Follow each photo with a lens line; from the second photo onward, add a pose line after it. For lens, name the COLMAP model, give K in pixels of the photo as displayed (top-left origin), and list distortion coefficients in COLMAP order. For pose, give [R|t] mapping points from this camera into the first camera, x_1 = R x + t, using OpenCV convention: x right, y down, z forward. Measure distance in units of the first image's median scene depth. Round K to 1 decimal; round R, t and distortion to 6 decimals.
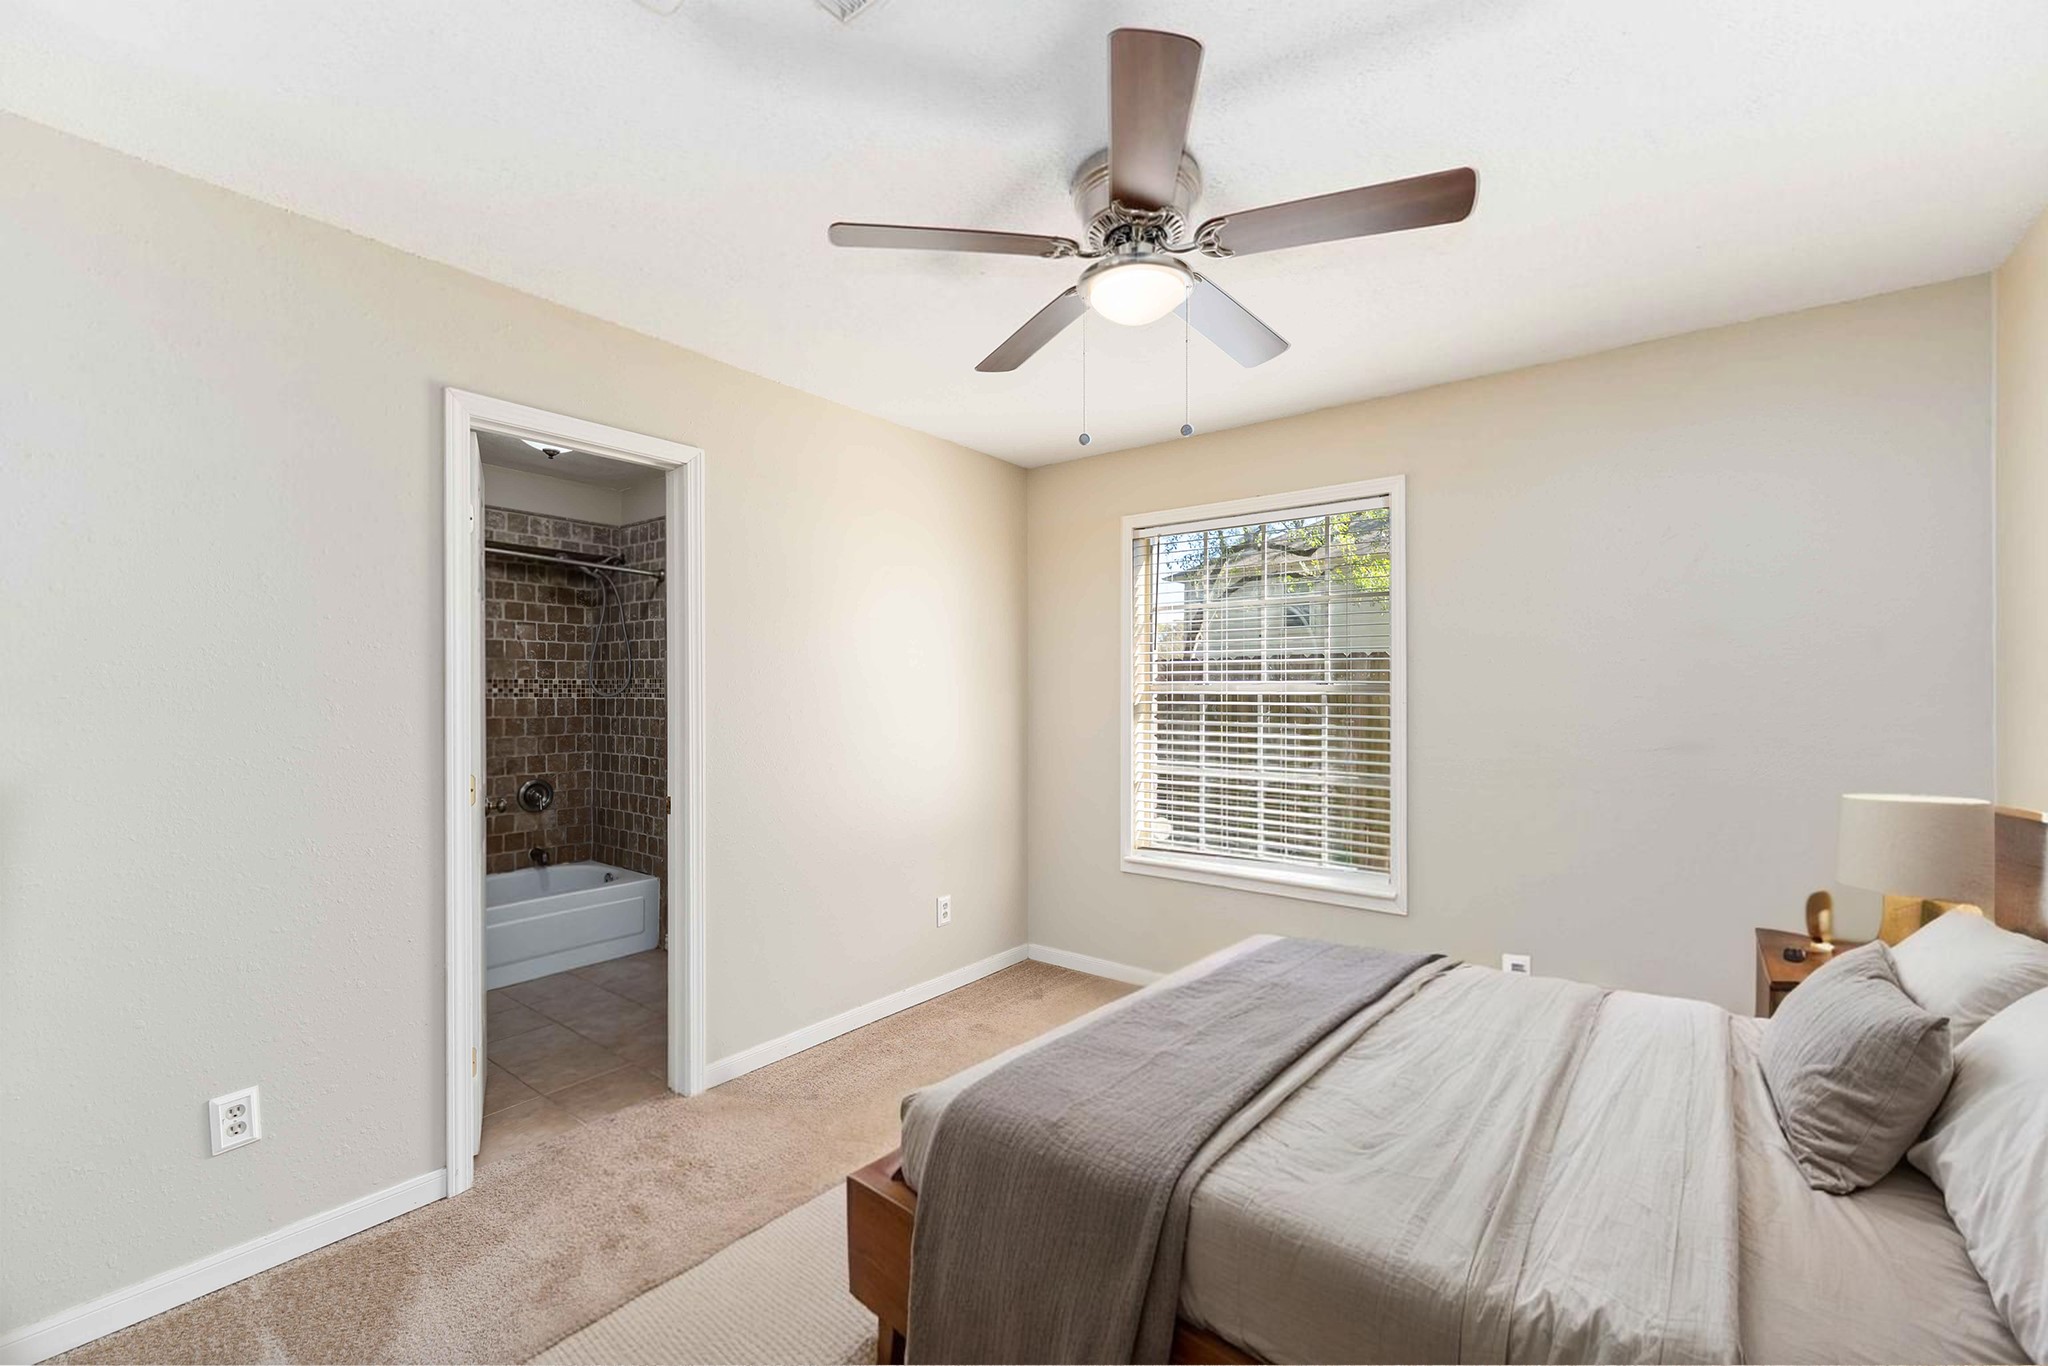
lens RADIAL K [[824.3, 0, 1021.7], [0, 824.3, 691.8], [0, 0, 1]] dist [-0.001798, -0.001492]
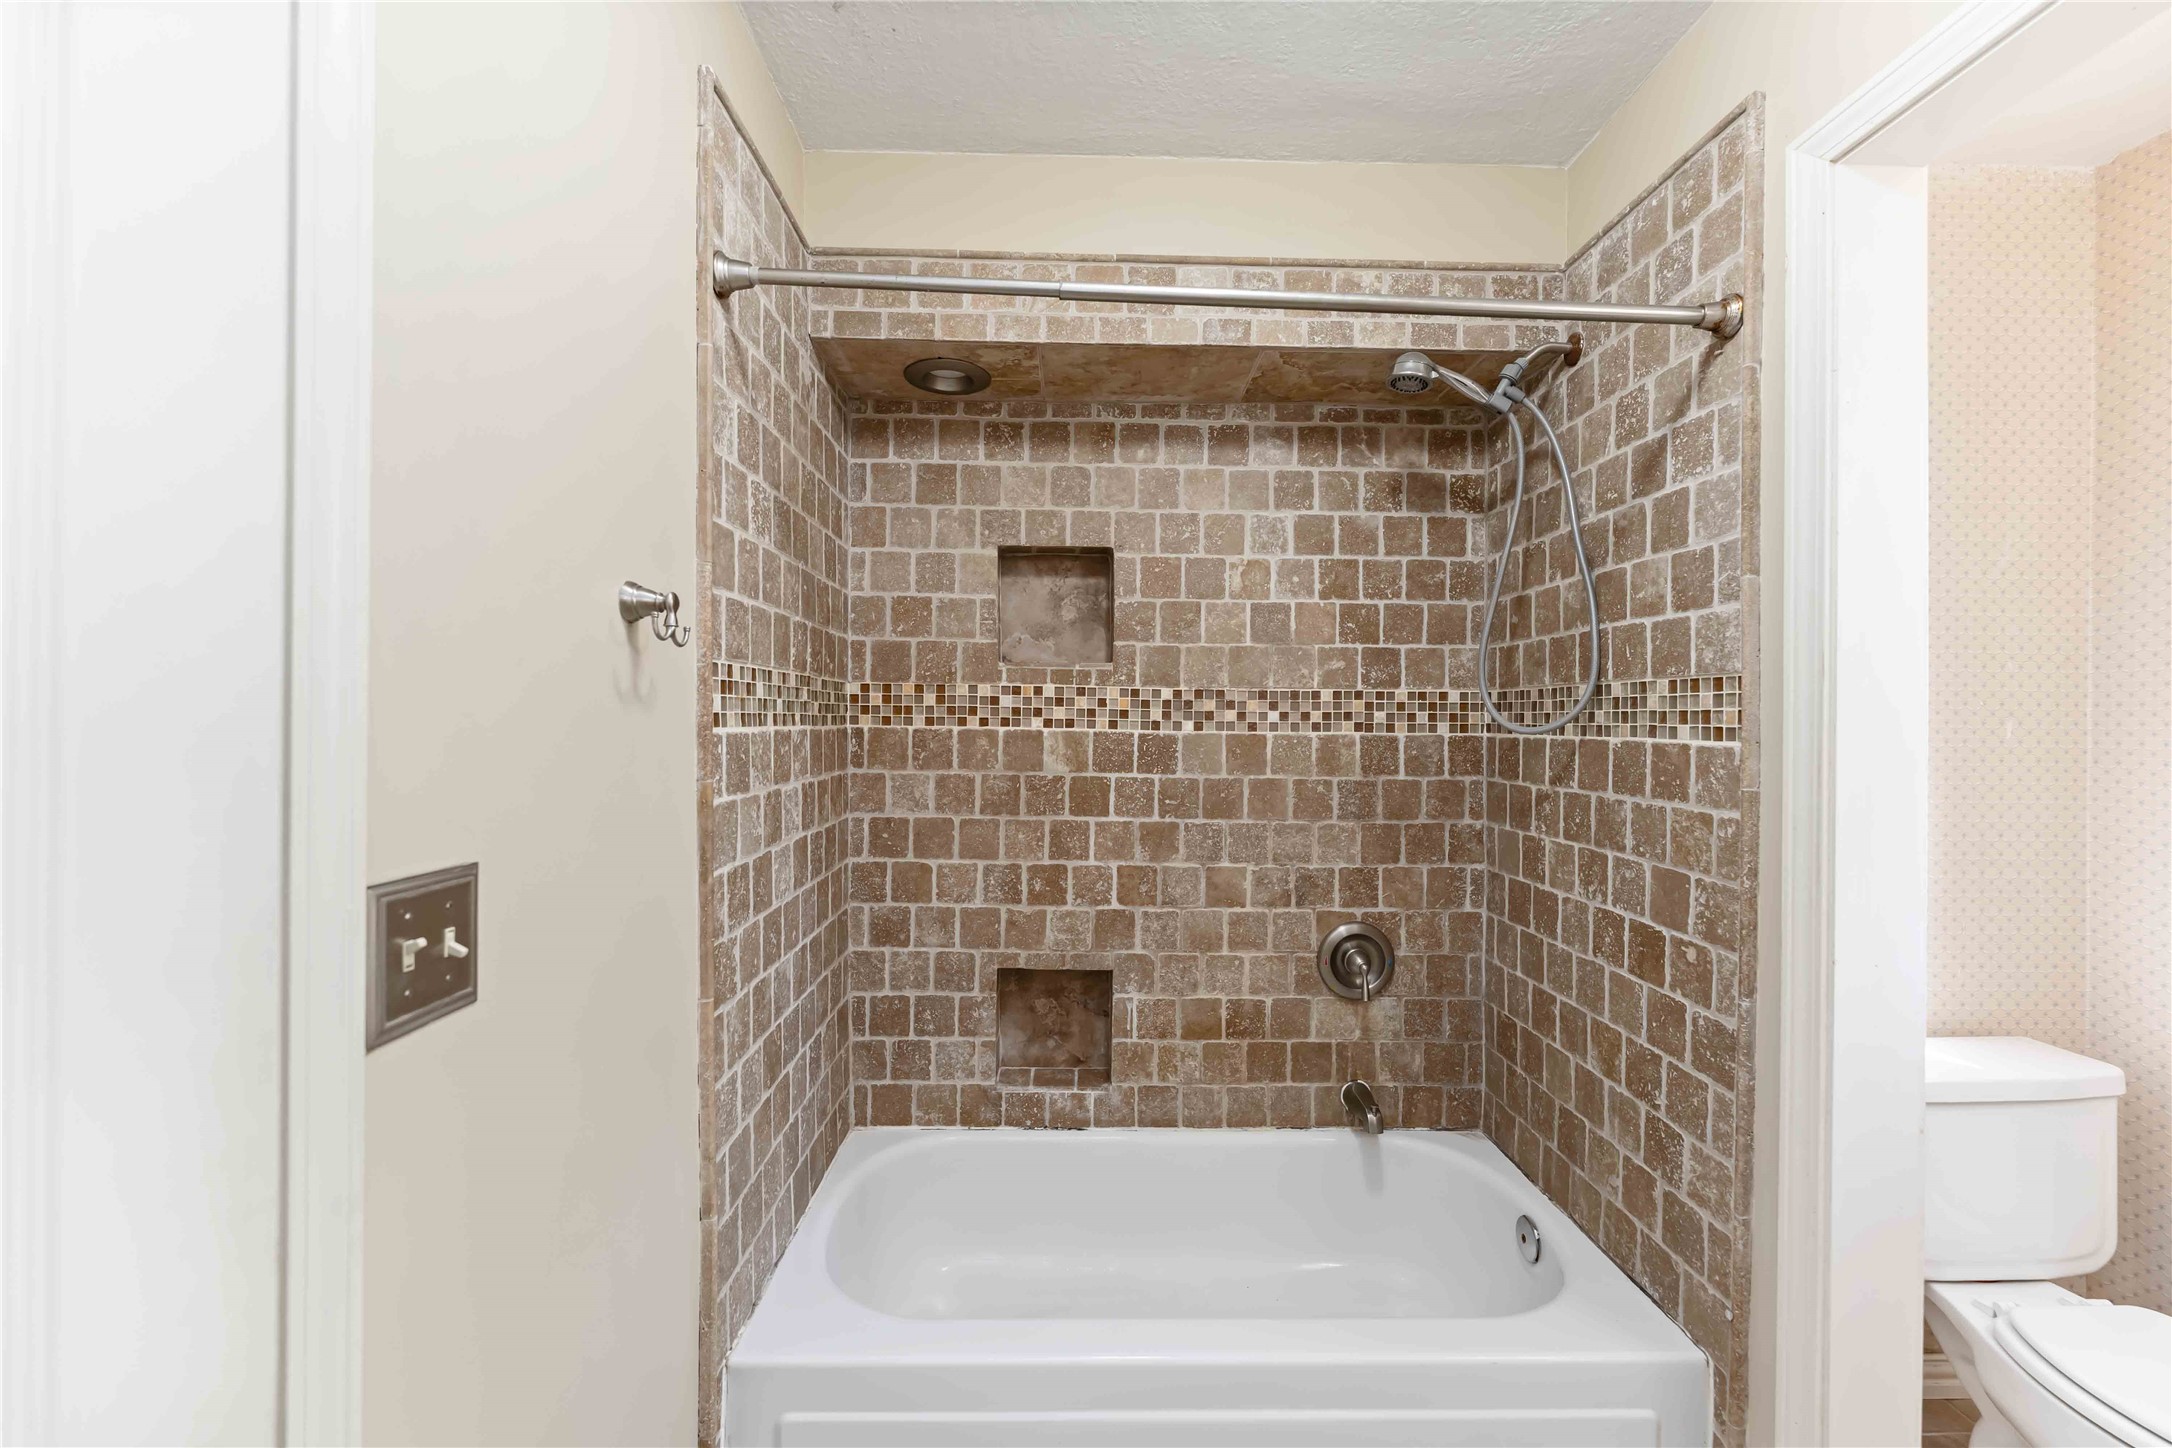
lens RADIAL K [[886.5, 0, 1082.5], [0, 886.5, 724.9], [0, 0, 1]] dist [0.008098, -0.000531]
pose [[0.624659, 0.006648, -0.780869, -0.314429], [-0.002835, 0.999976, 0.006246, 0.000272], [0.780892, -0.001688, 0.624663, 0.591621]]
